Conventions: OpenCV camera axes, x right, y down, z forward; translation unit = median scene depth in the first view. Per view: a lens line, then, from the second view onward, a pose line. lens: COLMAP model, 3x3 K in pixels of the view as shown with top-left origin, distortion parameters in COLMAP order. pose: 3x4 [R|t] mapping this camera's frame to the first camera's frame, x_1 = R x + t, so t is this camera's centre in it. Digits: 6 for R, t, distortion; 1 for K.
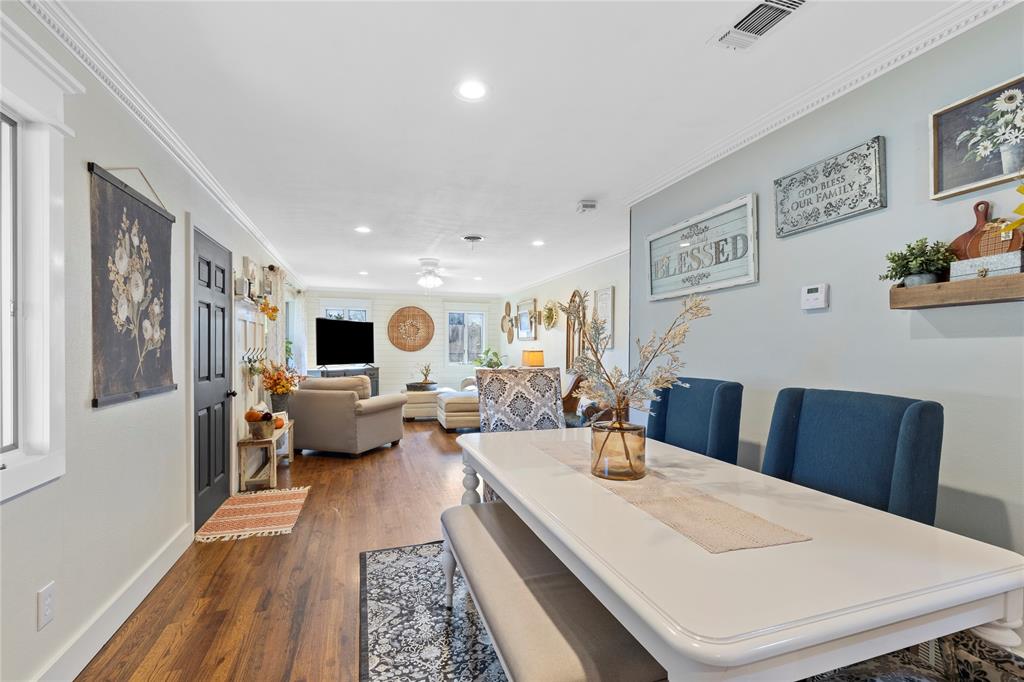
lens RADIAL K [[462.2, 0, 505.9], [0, 462.2, 345.7], [0, 0, 1]] dist [-0.000452, -0.000690]
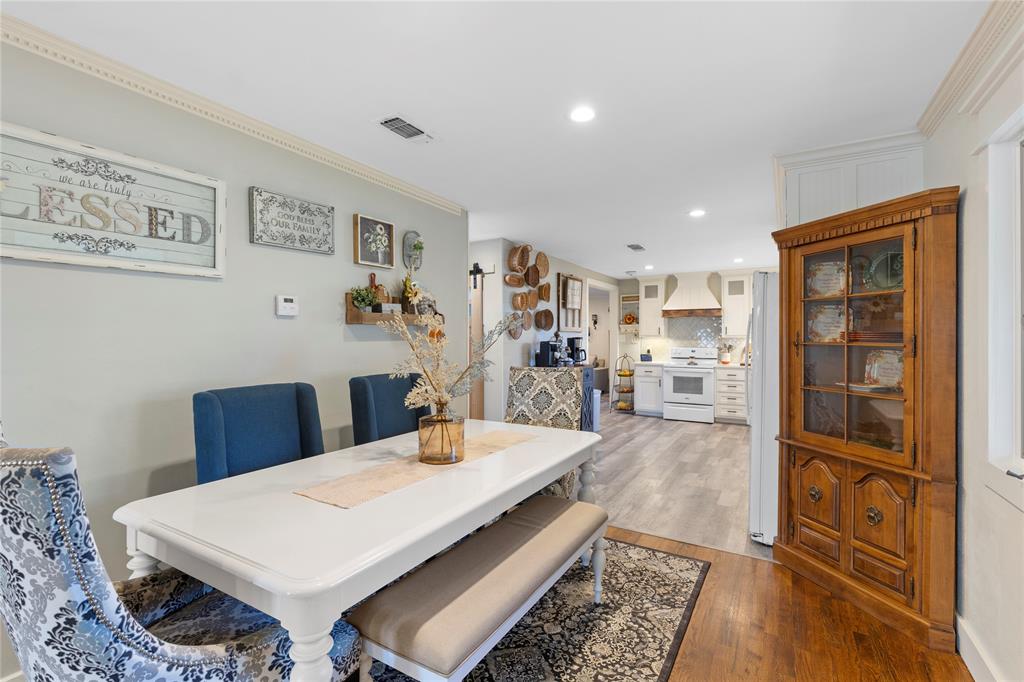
lens RADIAL K [[462.2, 0, 509.8], [0, 462.2, 338.0], [0, 0, 1]] dist [-0.000452, -0.000690]
pose [[-0.661603, 0.001396, 0.749853, -0.615697], [-0.005425, 0.999963, -0.006649, -0.016498], [-0.749834, -0.008467, -0.661572, 1.354701]]
